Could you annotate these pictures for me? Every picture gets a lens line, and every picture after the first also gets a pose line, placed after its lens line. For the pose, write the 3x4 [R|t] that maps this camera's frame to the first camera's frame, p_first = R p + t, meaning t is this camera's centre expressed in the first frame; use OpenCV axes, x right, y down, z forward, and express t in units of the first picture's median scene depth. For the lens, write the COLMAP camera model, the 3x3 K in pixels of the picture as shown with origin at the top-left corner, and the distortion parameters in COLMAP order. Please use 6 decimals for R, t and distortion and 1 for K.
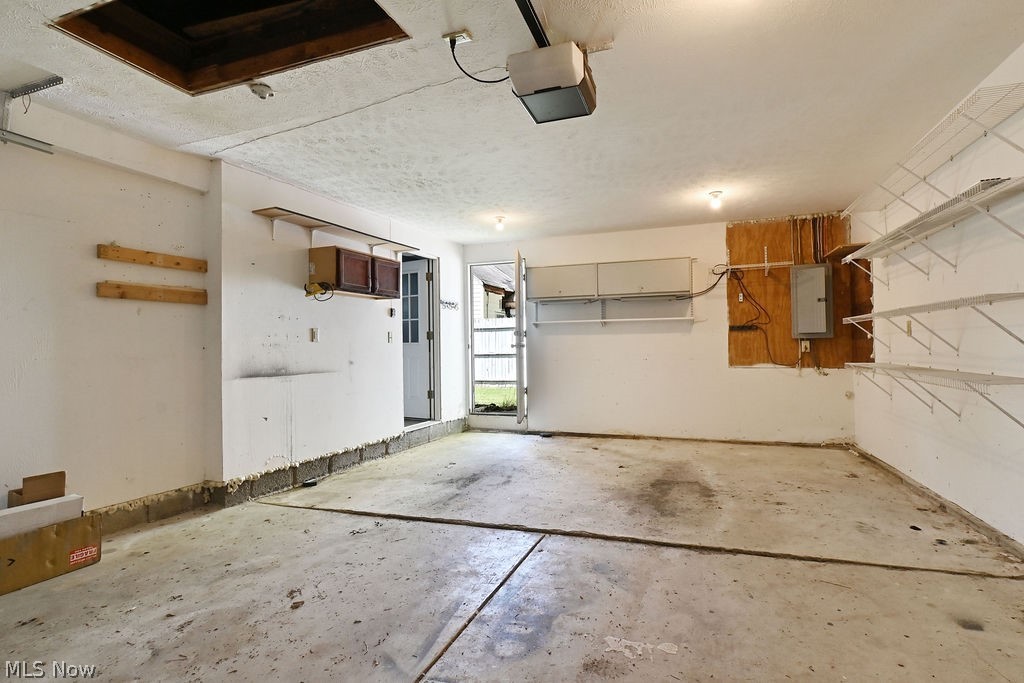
lens RADIAL K [[487.2, 0, 530.1], [0, 487.2, 343.1], [0, 0, 1]] dist [0.002940, 0.000612]
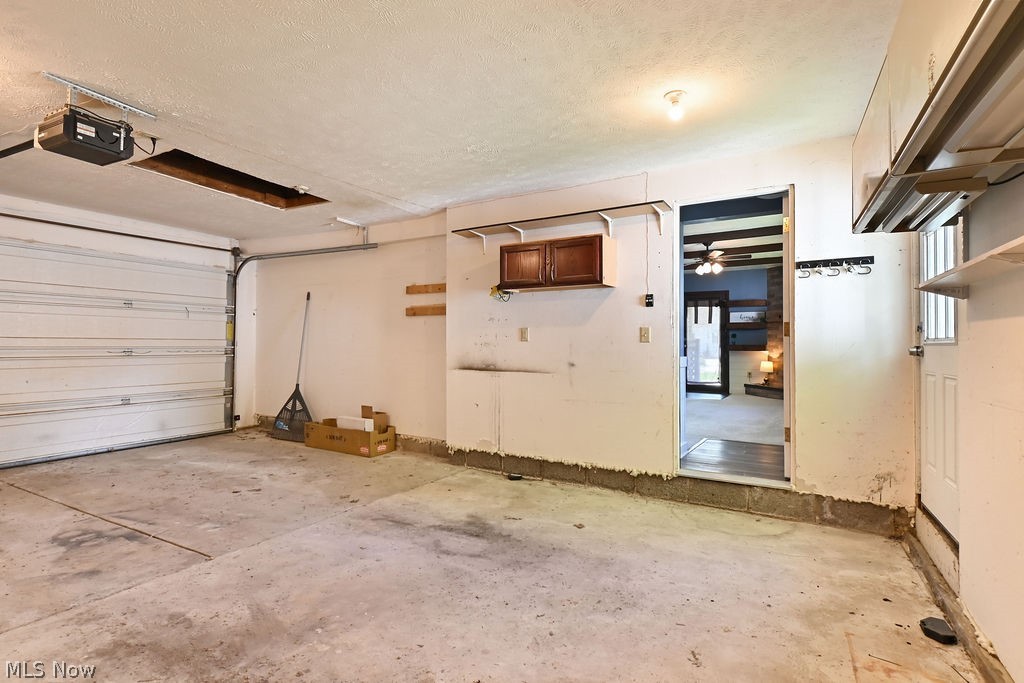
lens RADIAL K [[483.6, 0, 512.0], [0, 483.6, 341.5], [0, 0, 1]] dist [-0.001503, 0.000231]
pose [[-0.126954, 0.007649, -0.991879, 0.640815], [0.001347, 0.999971, 0.007539, -0.011100], [0.991908, -0.000379, -0.126960, 1.257415]]
